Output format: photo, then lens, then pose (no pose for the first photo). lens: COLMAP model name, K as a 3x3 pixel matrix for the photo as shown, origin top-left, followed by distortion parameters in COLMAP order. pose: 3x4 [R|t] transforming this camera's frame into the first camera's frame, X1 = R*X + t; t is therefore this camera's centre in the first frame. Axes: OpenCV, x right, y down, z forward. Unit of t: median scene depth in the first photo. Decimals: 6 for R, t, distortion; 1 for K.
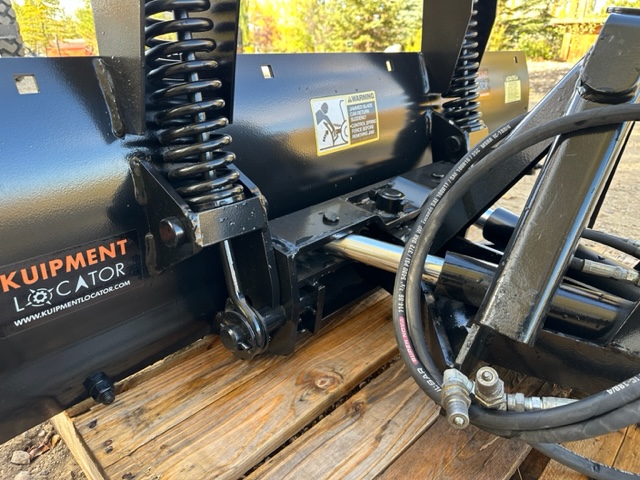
lens RADIAL K [[452.7, 0, 318.1], [0, 452.7, 236.1], [0, 0, 1]] dist [0.052461, -0.082488]
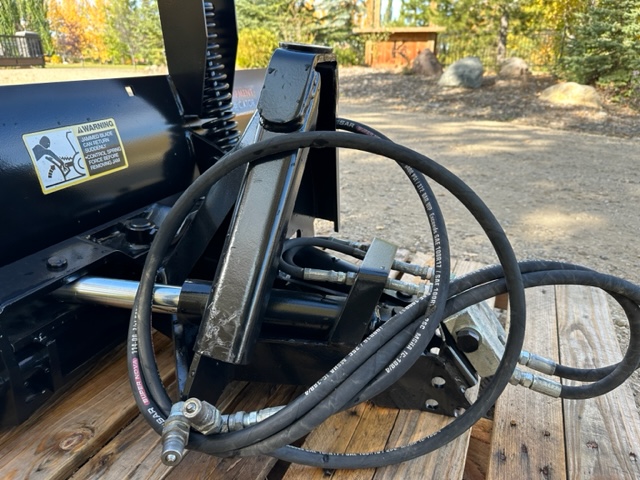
lens RADIAL K [[452.7, 0, 318.1], [0, 452.7, 236.1], [0, 0, 1]] dist [0.052461, -0.082488]
pose [[0.937183, -0.137433, 0.320626, 0.203065], [0.141834, 0.989843, 0.009710, -0.023862], [-0.318704, 0.036375, 0.947156, -0.039156]]
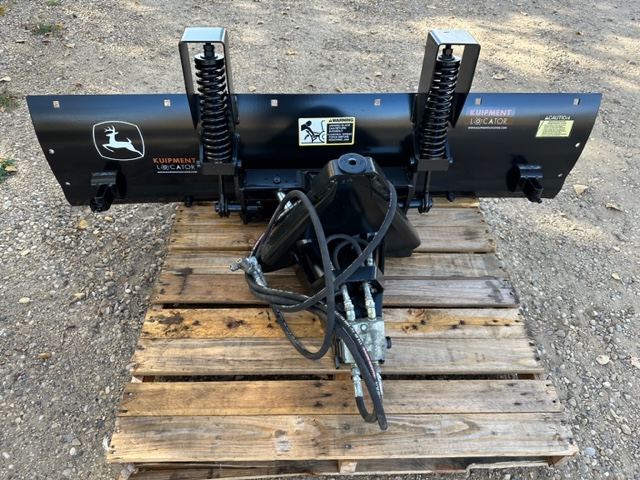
lens RADIAL K [[452.7, 0, 318.1], [0, 452.7, 236.1], [0, 0, 1]] dist [0.052461, -0.082488]
pose [[0.719497, 0.502496, -0.479397, 1.151937], [-0.296115, 0.846356, 0.442716, -0.711897], [0.628204, -0.176576, 0.757747, -0.481045]]
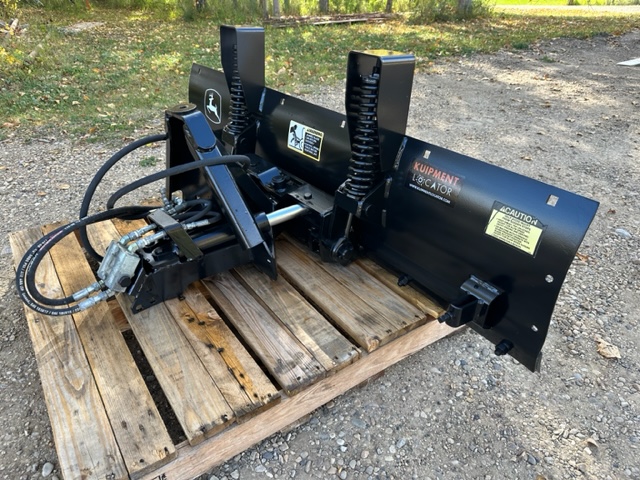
lens RADIAL K [[445.5, 0, 320.0], [0, 445.5, 240.0], [0, 0, 1]] dist [0.057192, -0.082781]
pose [[-0.184173, 0.496125, -0.848493, 1.843704], [-0.391038, 0.755016, 0.526346, -0.951892], [0.901759, 0.428732, 0.054950, 1.164047]]
